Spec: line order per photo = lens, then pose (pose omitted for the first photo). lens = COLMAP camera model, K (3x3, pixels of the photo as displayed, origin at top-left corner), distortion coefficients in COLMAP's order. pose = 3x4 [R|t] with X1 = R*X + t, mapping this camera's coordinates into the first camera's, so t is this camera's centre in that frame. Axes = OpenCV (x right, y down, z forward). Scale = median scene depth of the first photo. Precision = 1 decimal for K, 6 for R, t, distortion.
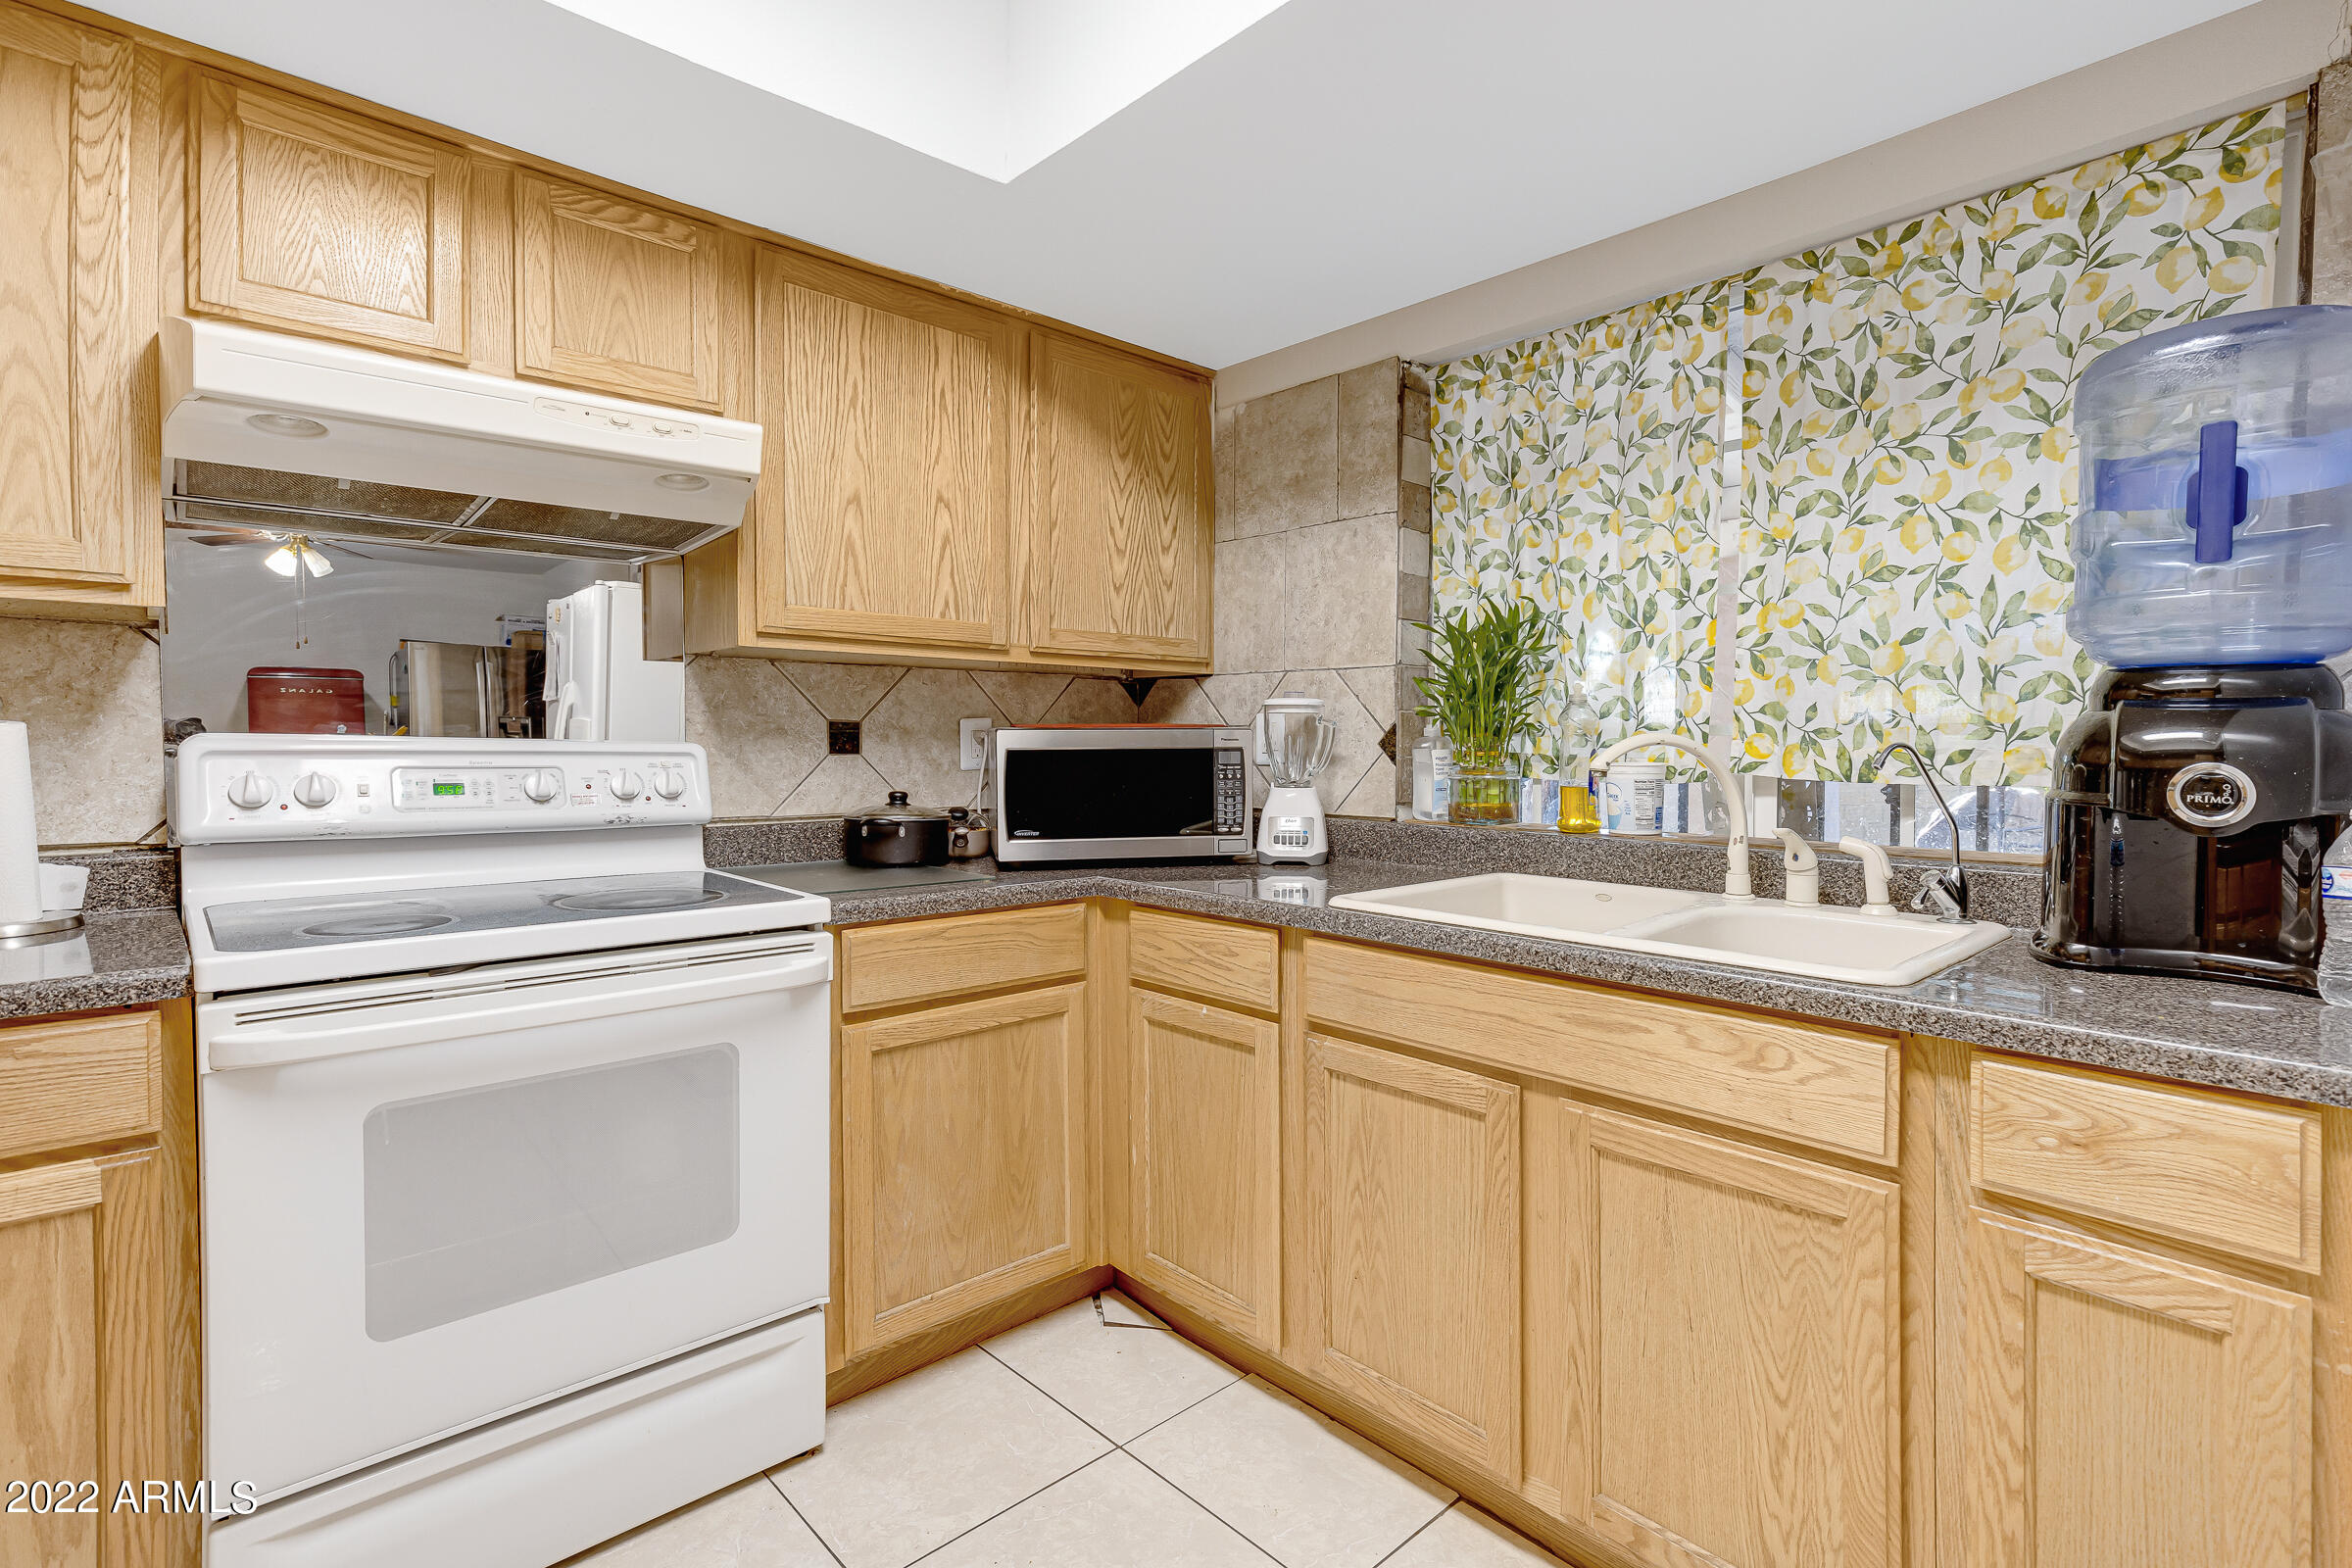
lens RADIAL K [[1124.1, 0, 1145.3], [0, 1124.1, 776.5], [0, 0, 1]] dist [0.020185, -0.000257]
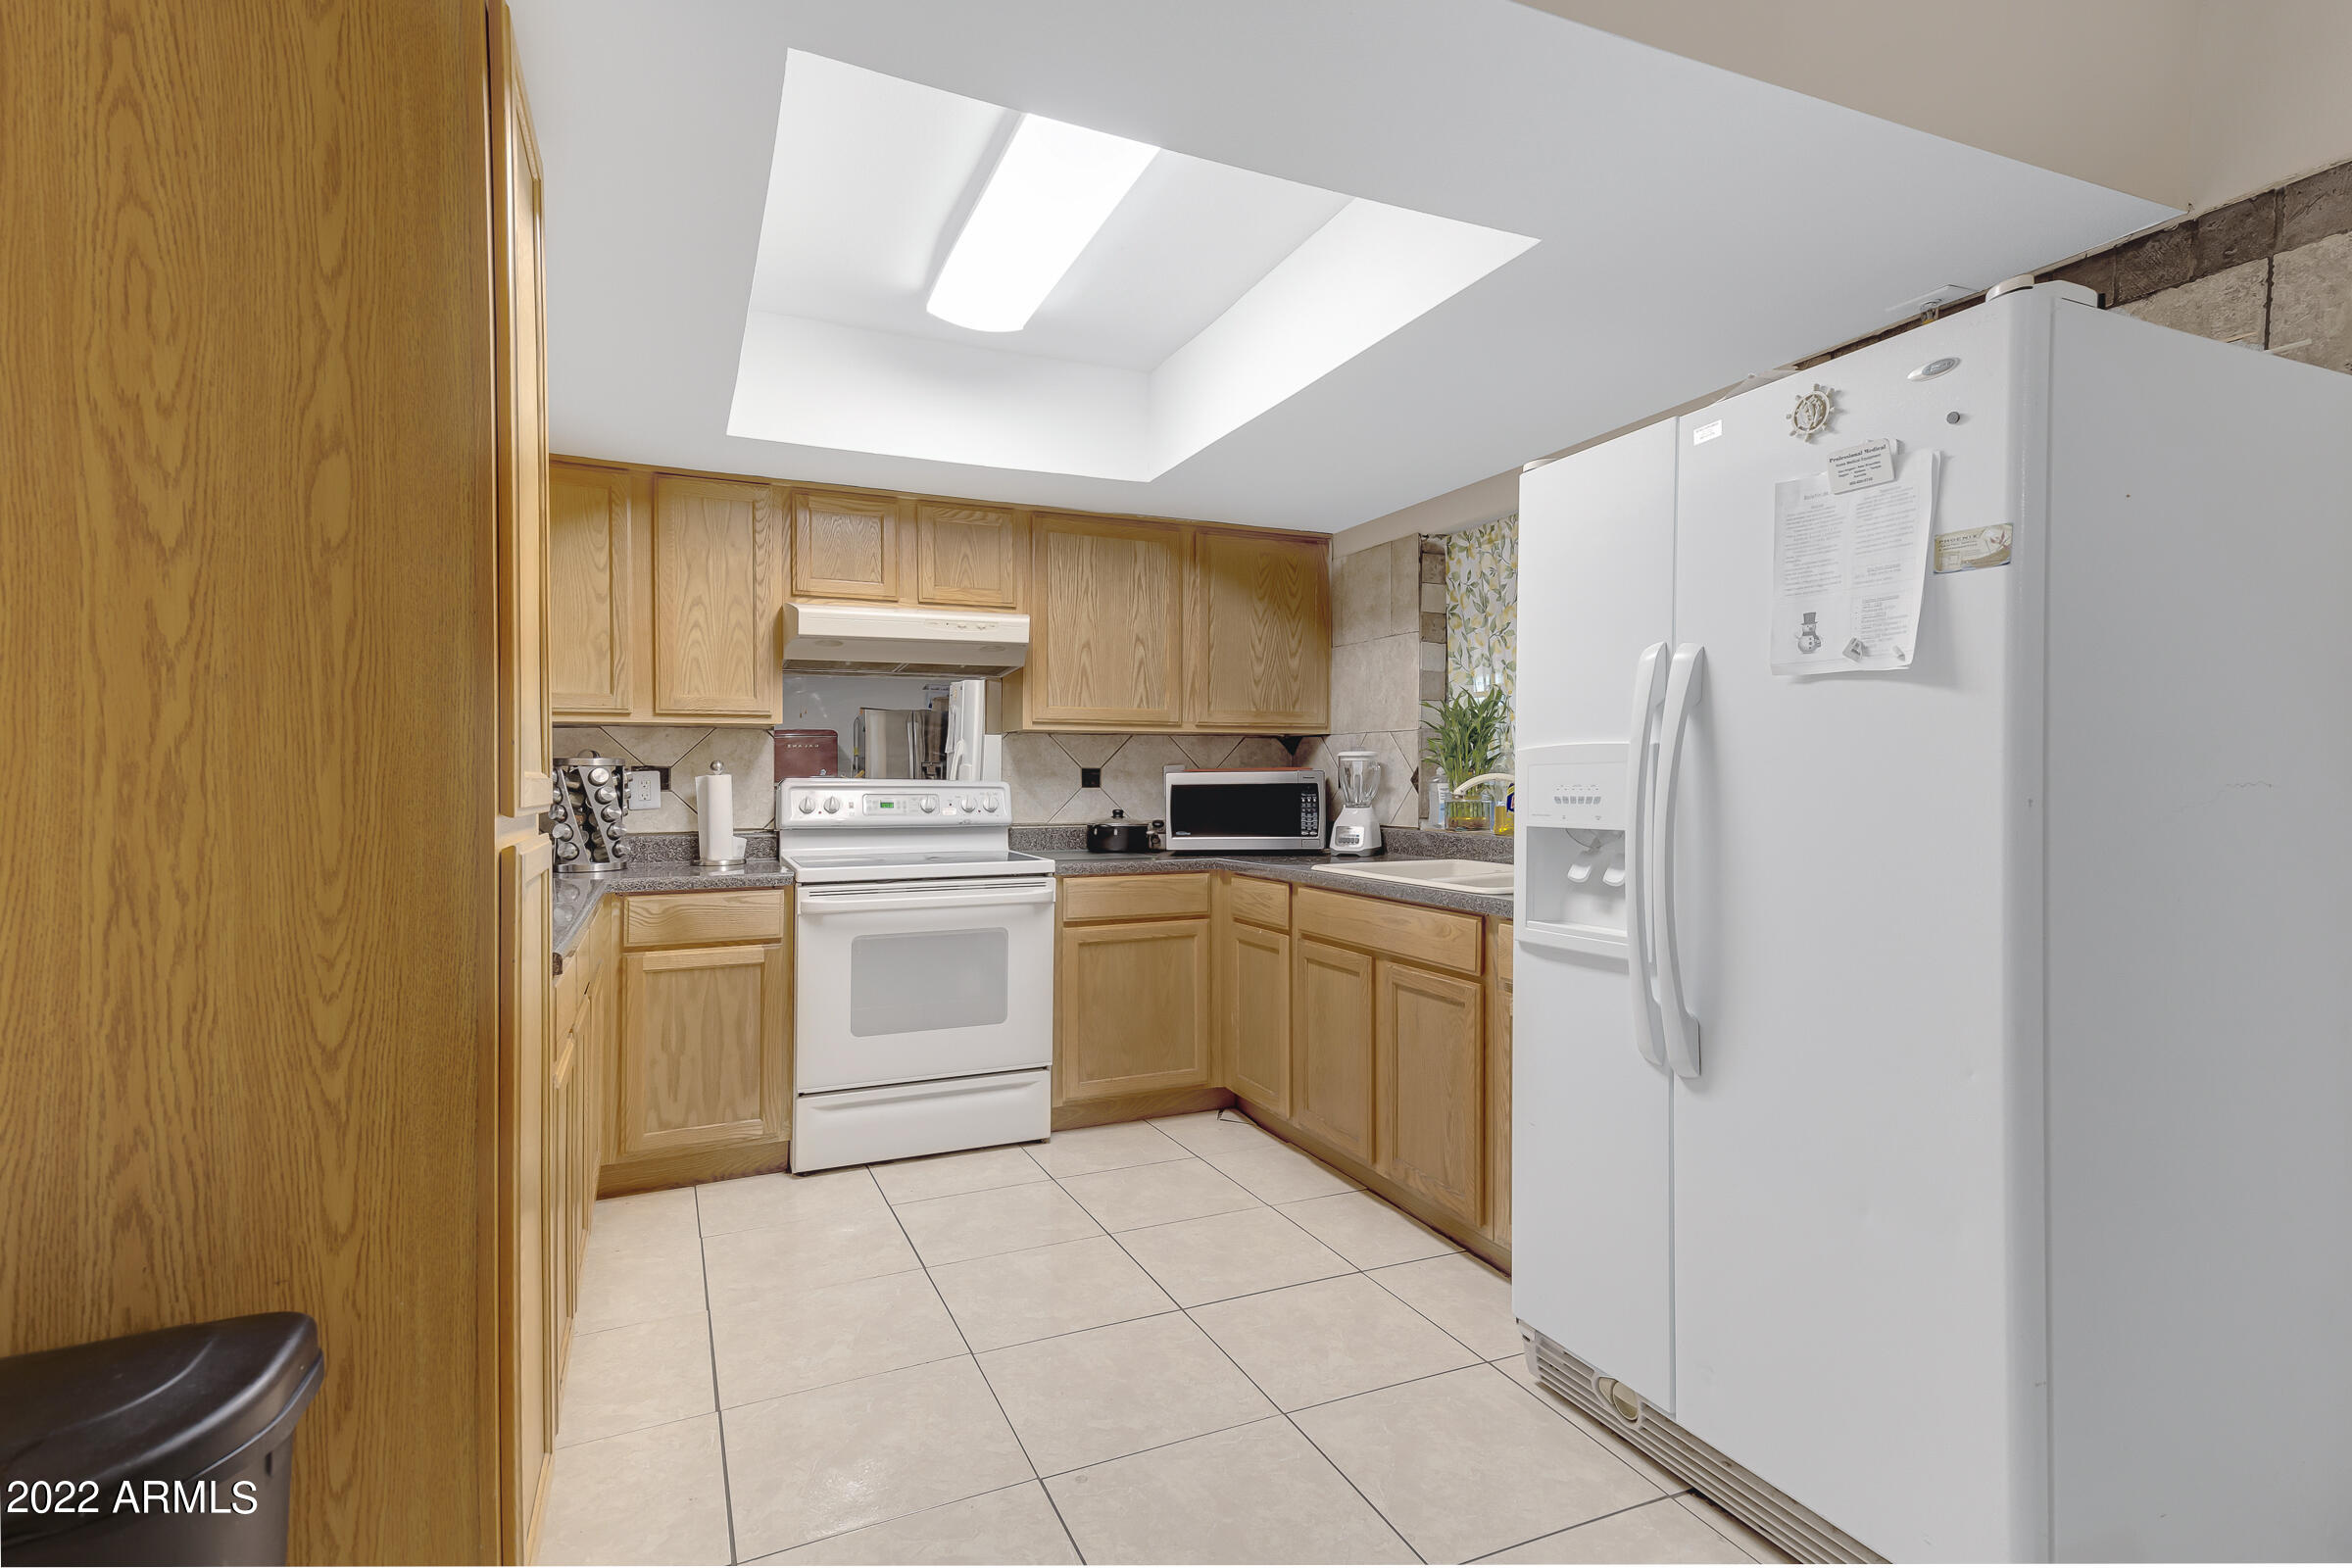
lens RADIAL K [[1121.1, 0, 1176.0], [0, 1121.1, 784.0], [0, 0, 1]] dist [0.021801, -0.000003]
pose [[0.954168, -0.004110, -0.299243, 0.377455], [-0.003929, 0.999647, -0.026258, 0.019588], [0.299246, 0.026231, 0.953815, -0.598627]]
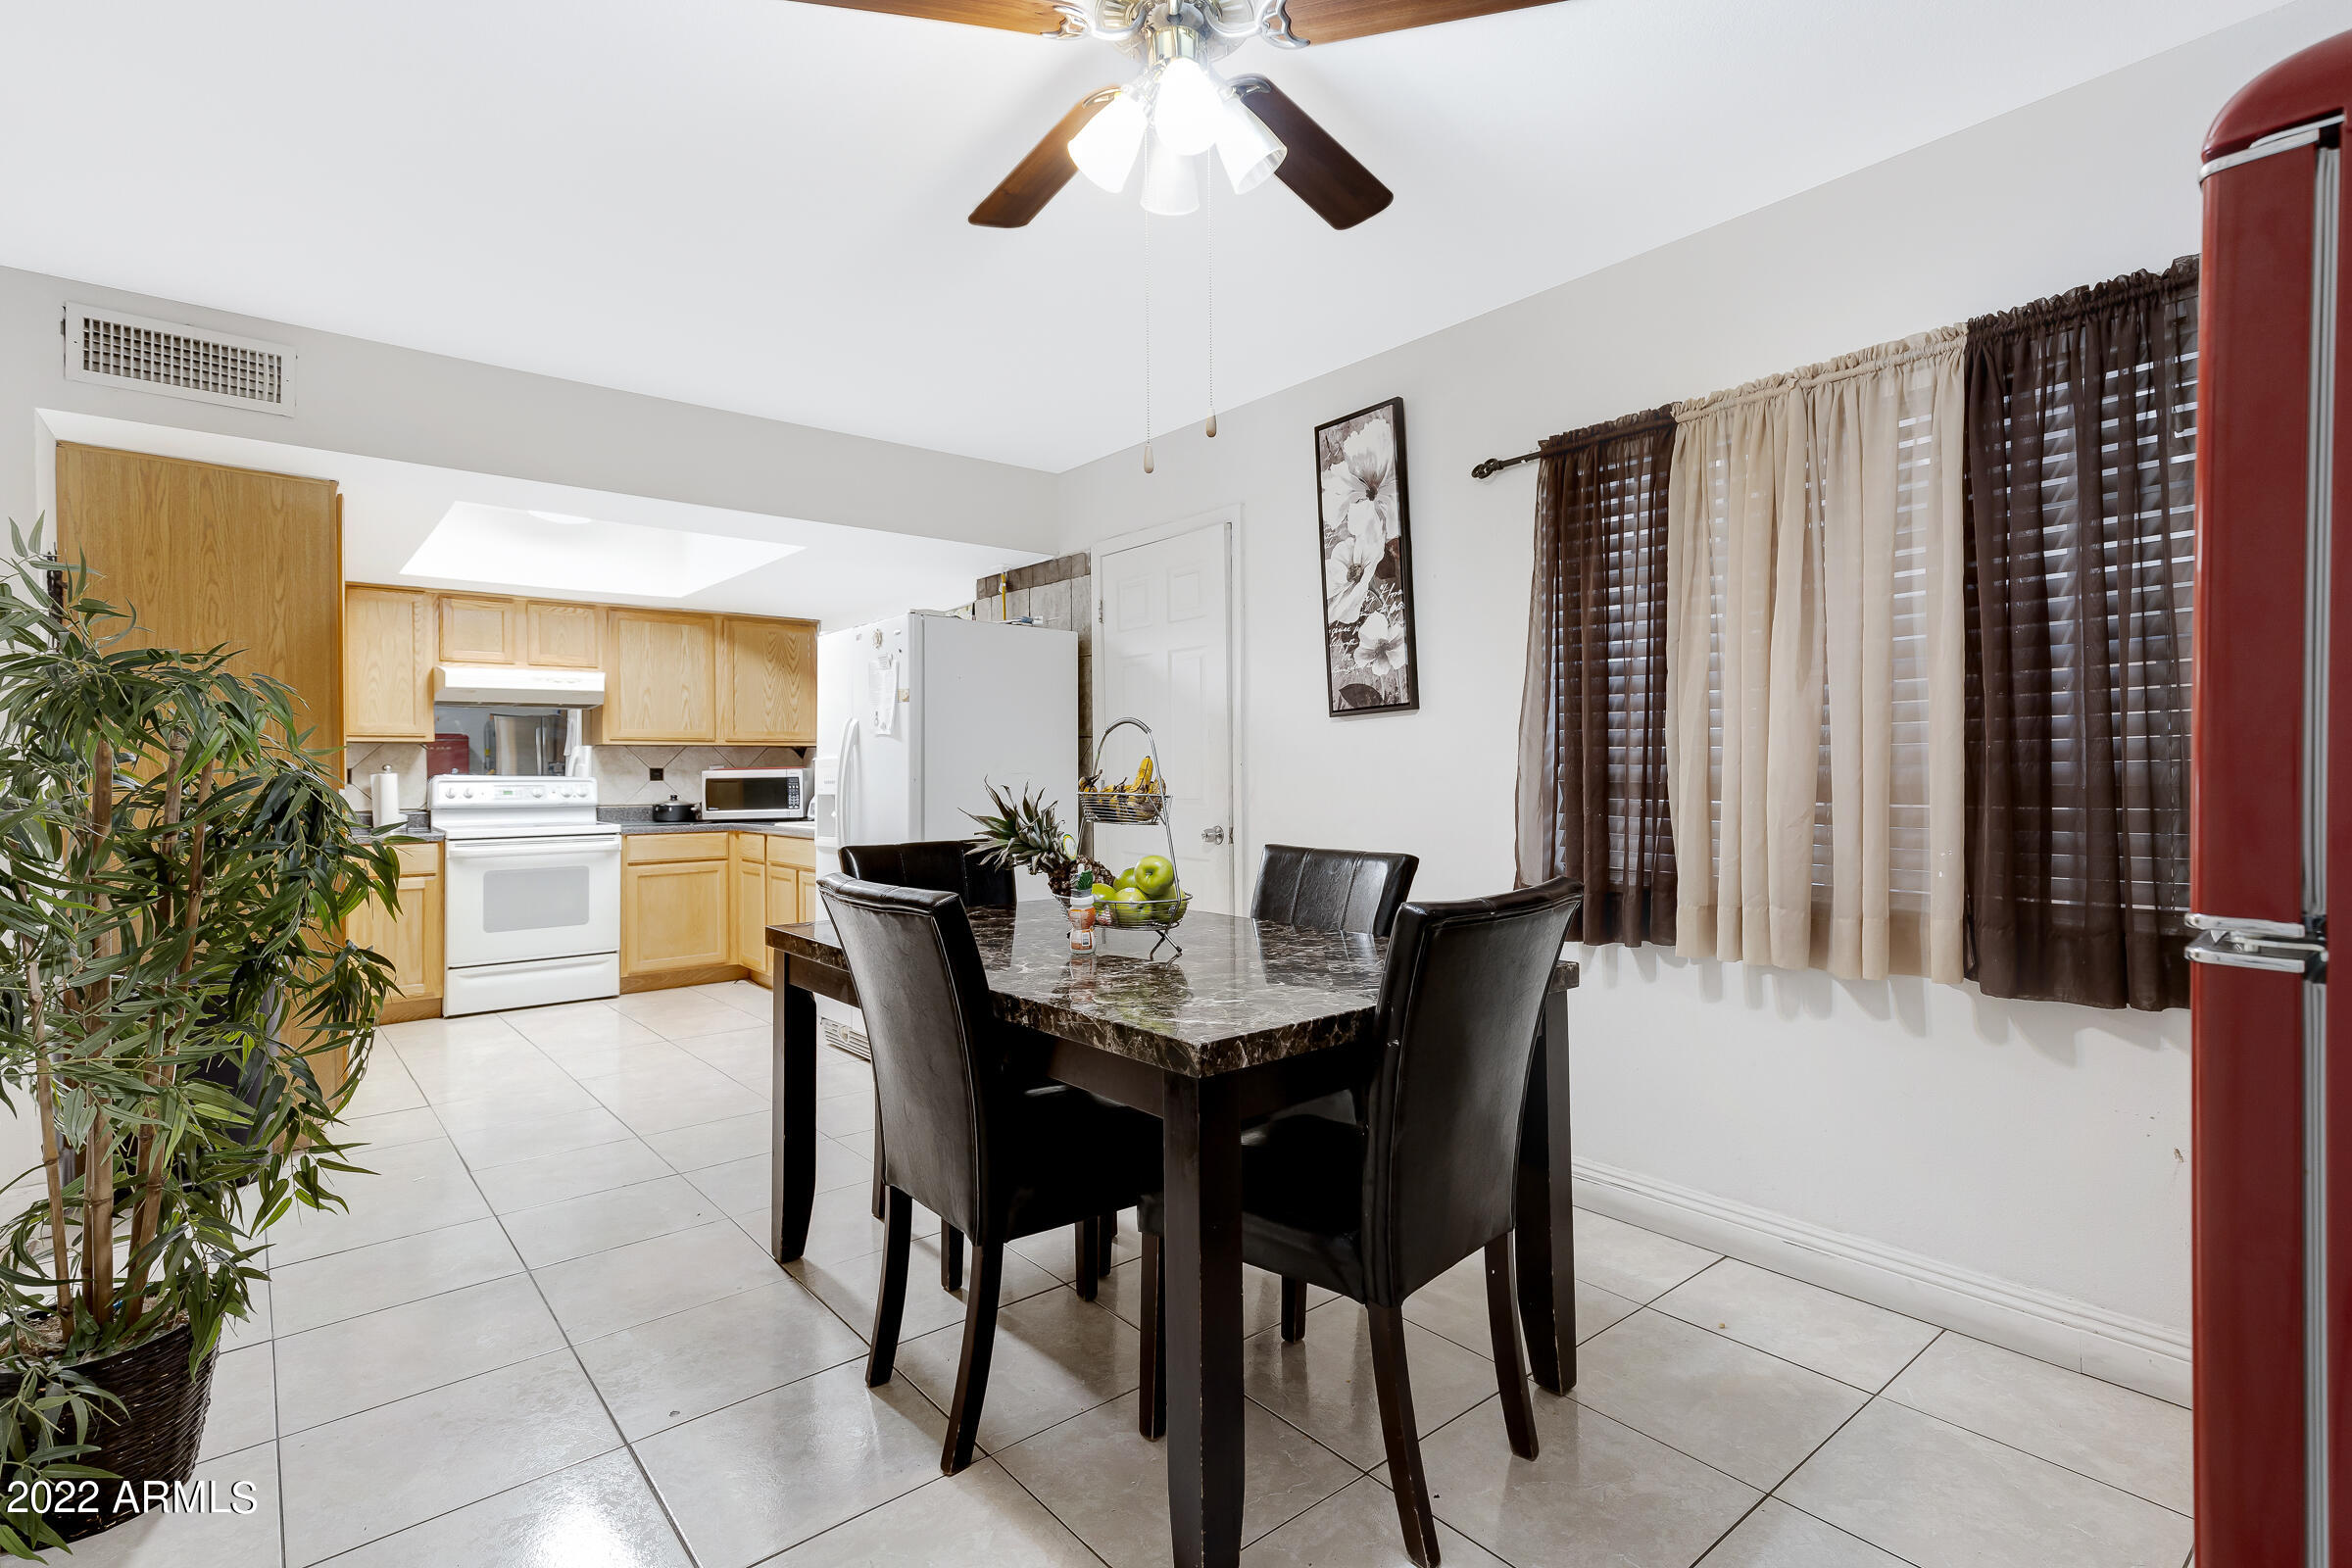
lens RADIAL K [[1088.6, 0, 1102.8], [0, 1088.6, 780.1], [0, 0, 1]] dist [0.017461, -0.000049]
pose [[0.997525, -0.009511, -0.069669, 0.985903], [0.007823, 0.999670, -0.024461, 0.050913], [0.069879, 0.023855, 0.997270, -1.517071]]
